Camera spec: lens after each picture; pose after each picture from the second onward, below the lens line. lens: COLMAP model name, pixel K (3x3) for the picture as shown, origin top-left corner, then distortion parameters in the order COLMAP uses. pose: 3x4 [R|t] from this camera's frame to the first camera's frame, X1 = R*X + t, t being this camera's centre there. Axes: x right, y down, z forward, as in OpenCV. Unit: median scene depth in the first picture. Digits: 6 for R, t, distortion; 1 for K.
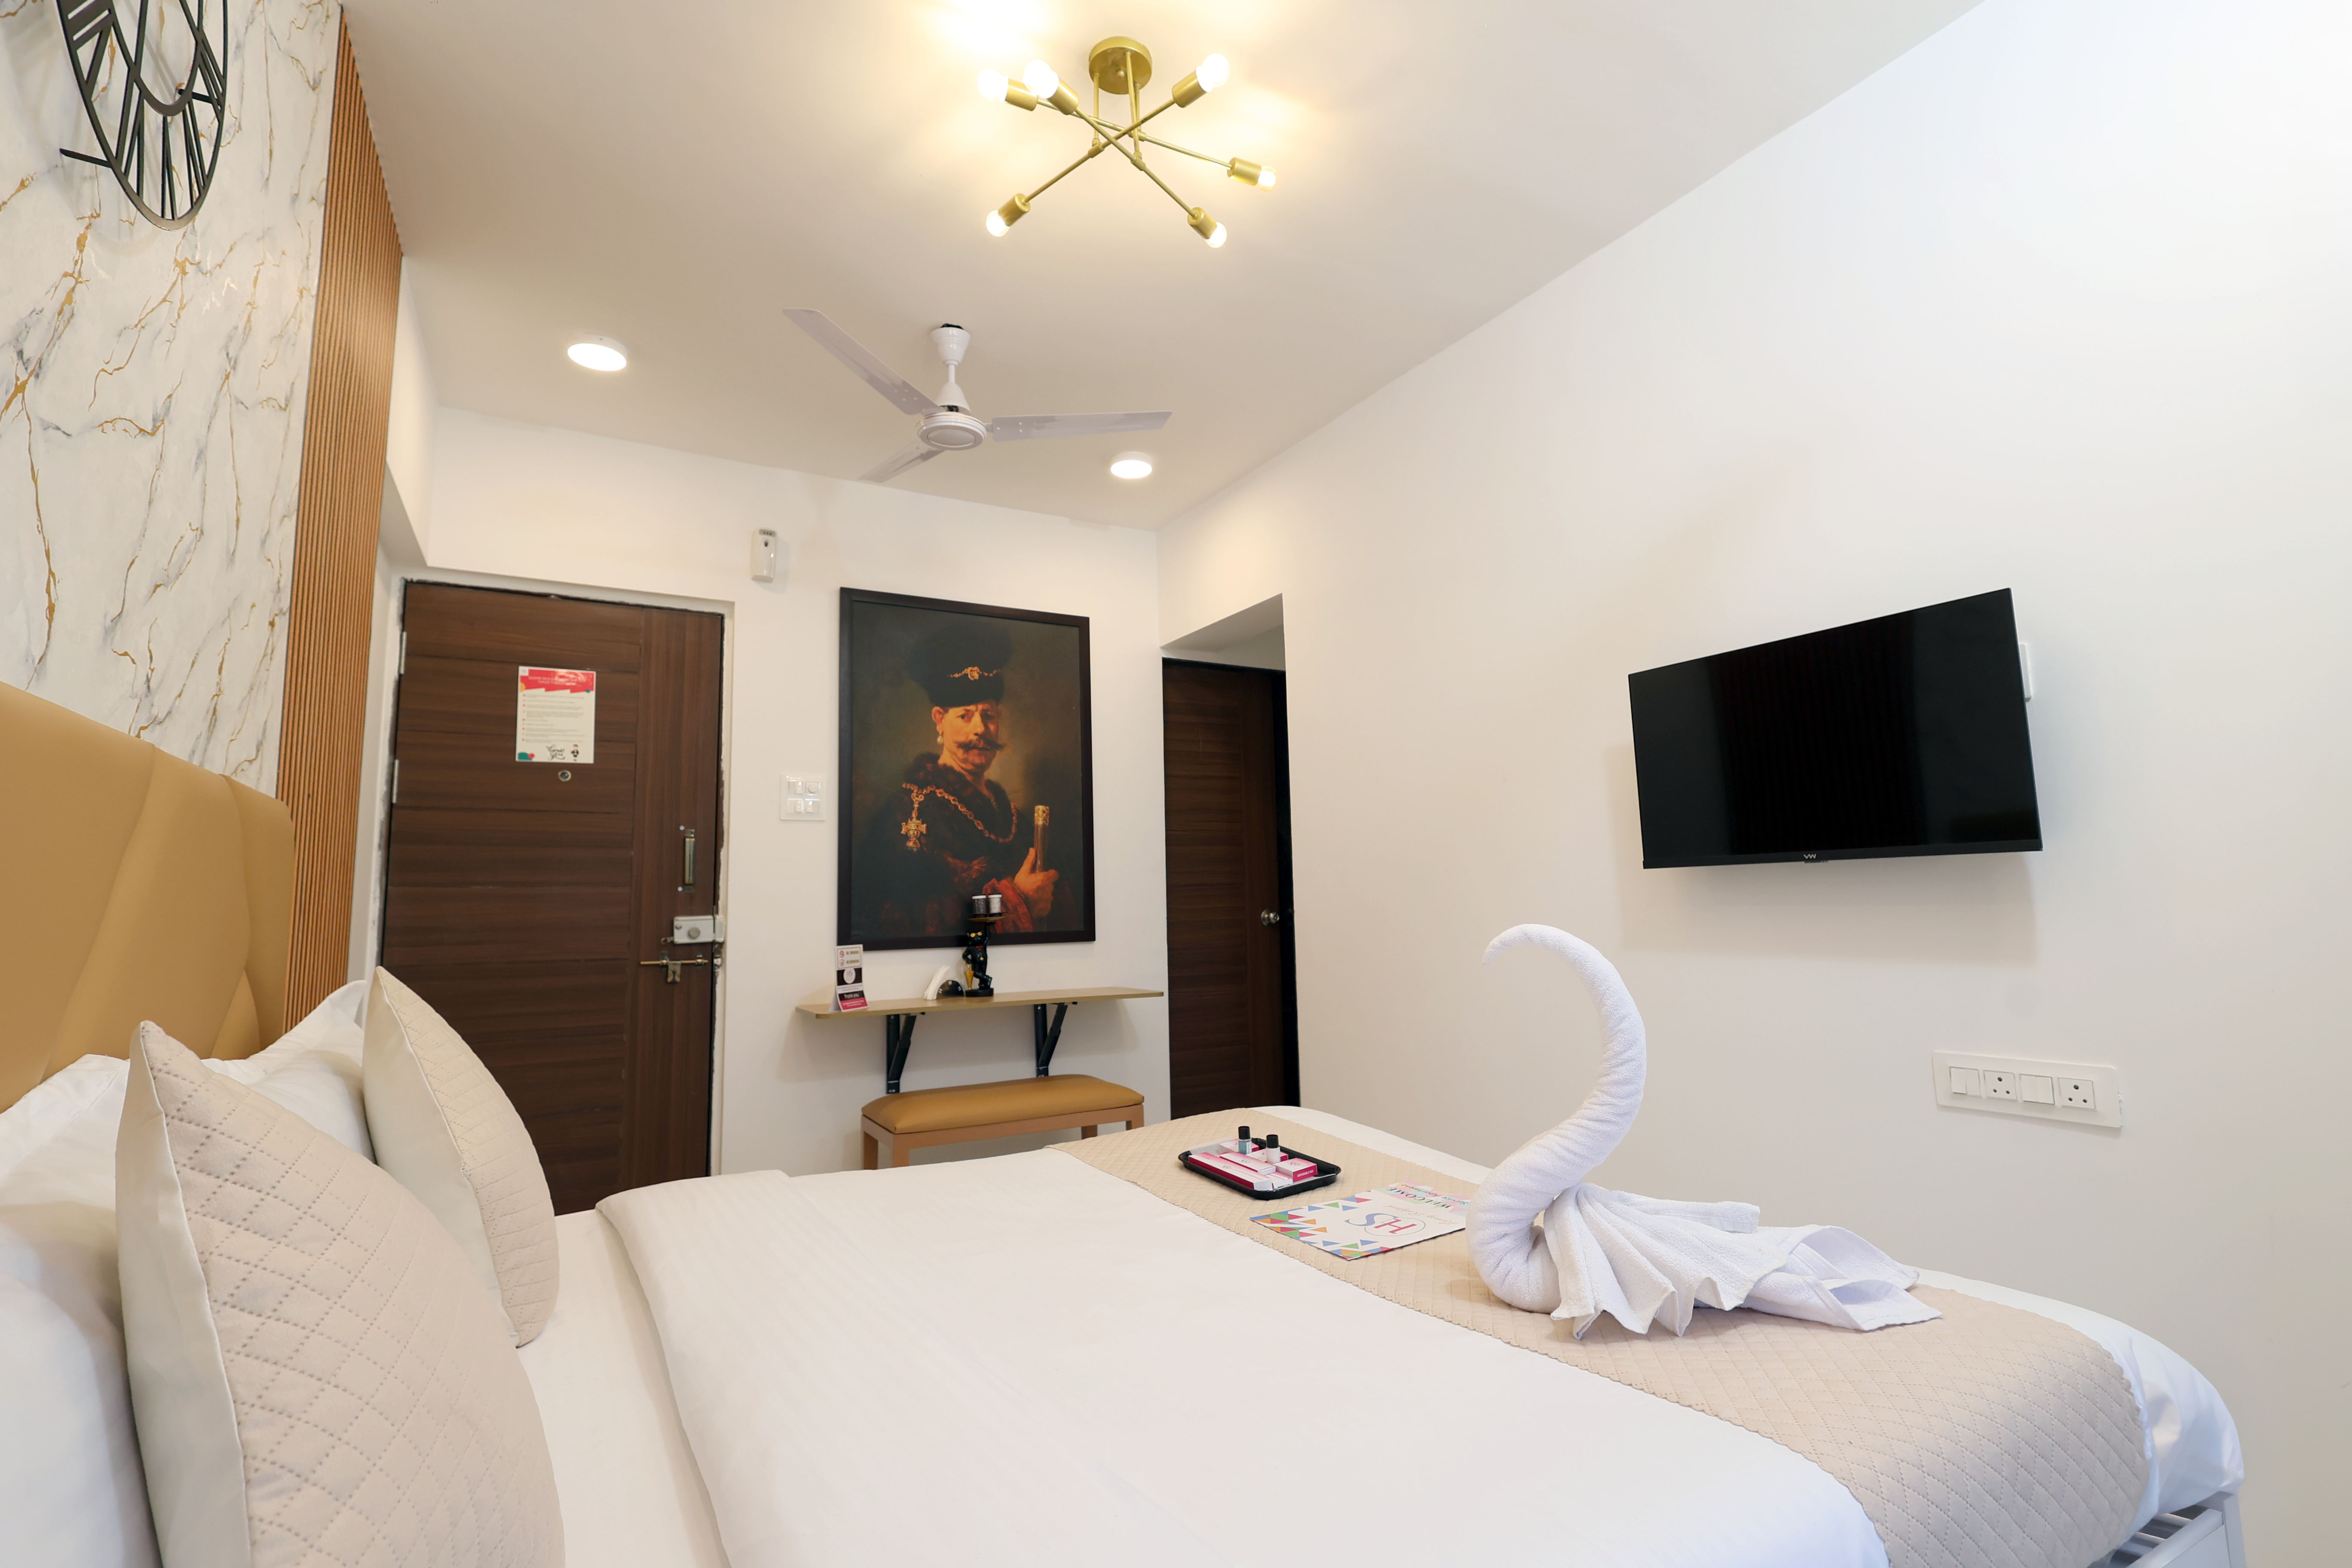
lens RADIAL K [[1103.4, 0, 1176.0], [0, 1103.4, 784.0], [0, 0, 1]] dist [-0.000402, 0.000530]
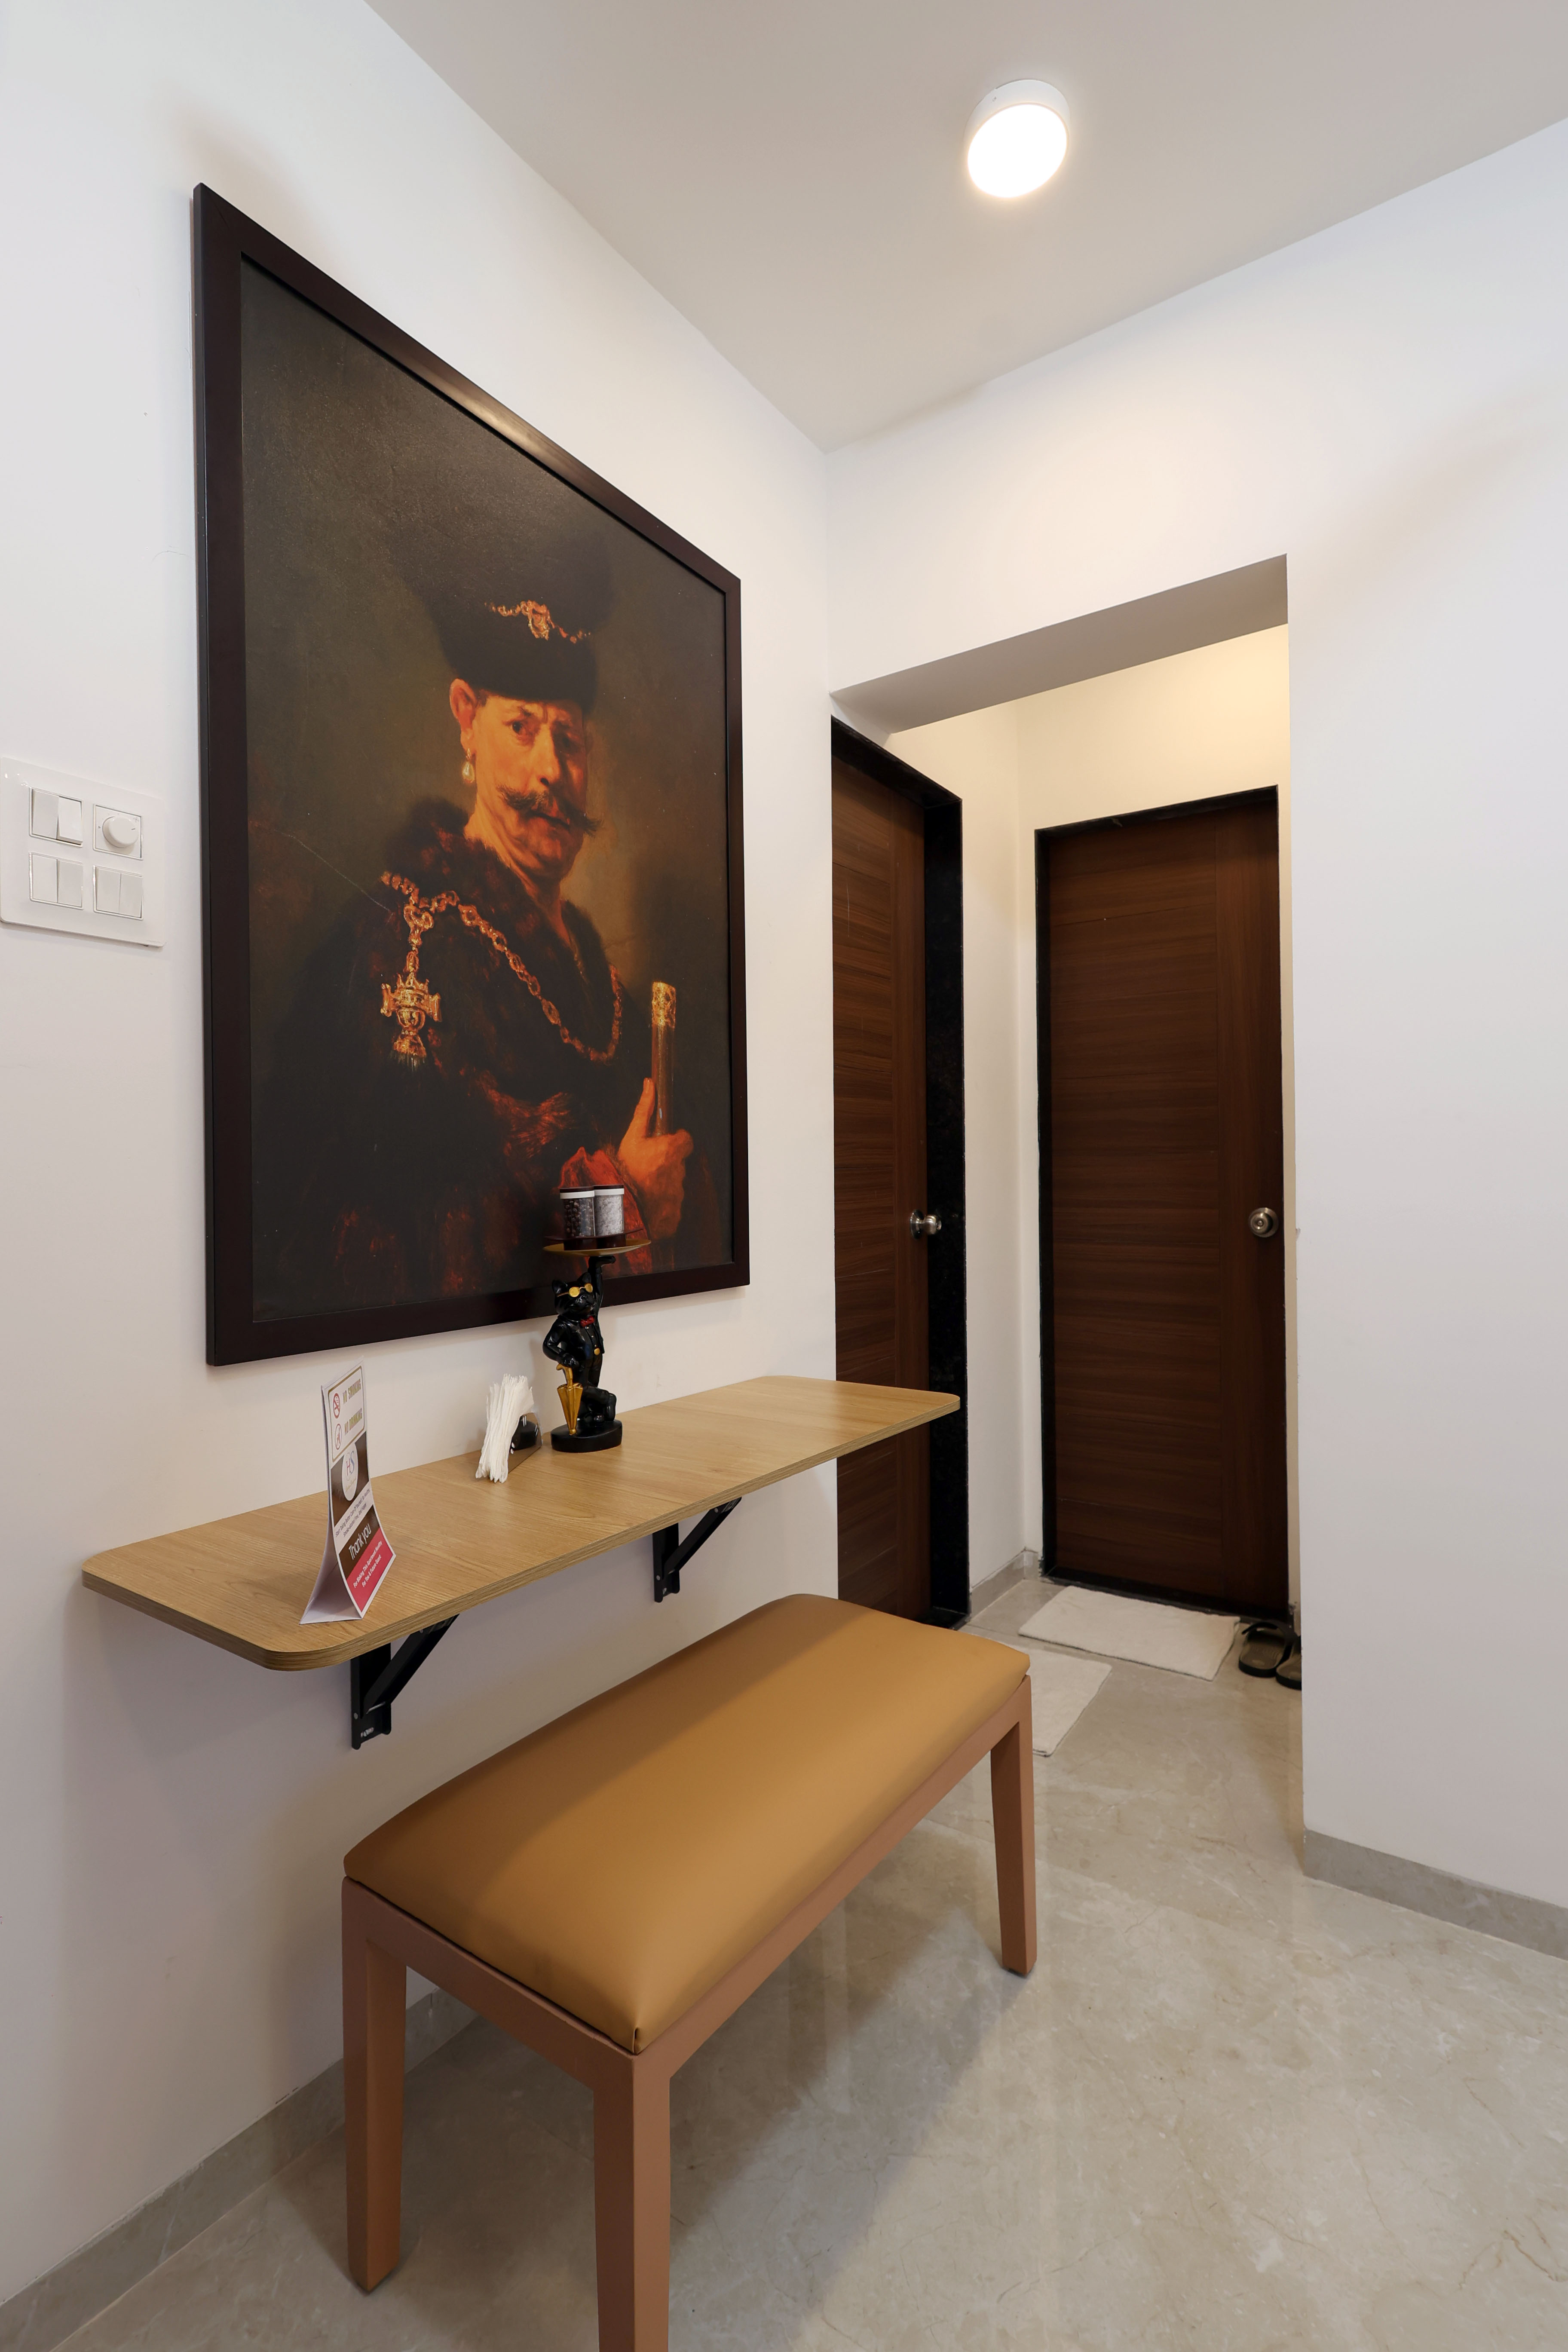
lens RADIAL K [[1103.4, 0, 780.1], [0, 1103.4, 1169.1], [0, 0, 1]] dist [-0.000402, 0.000530]
pose [[0.901465, 0.012281, 0.432678, -0.275138], [-0.051778, 0.995480, 0.079621, 0.057294], [-0.429744, -0.094179, 0.898026, 0.601198]]
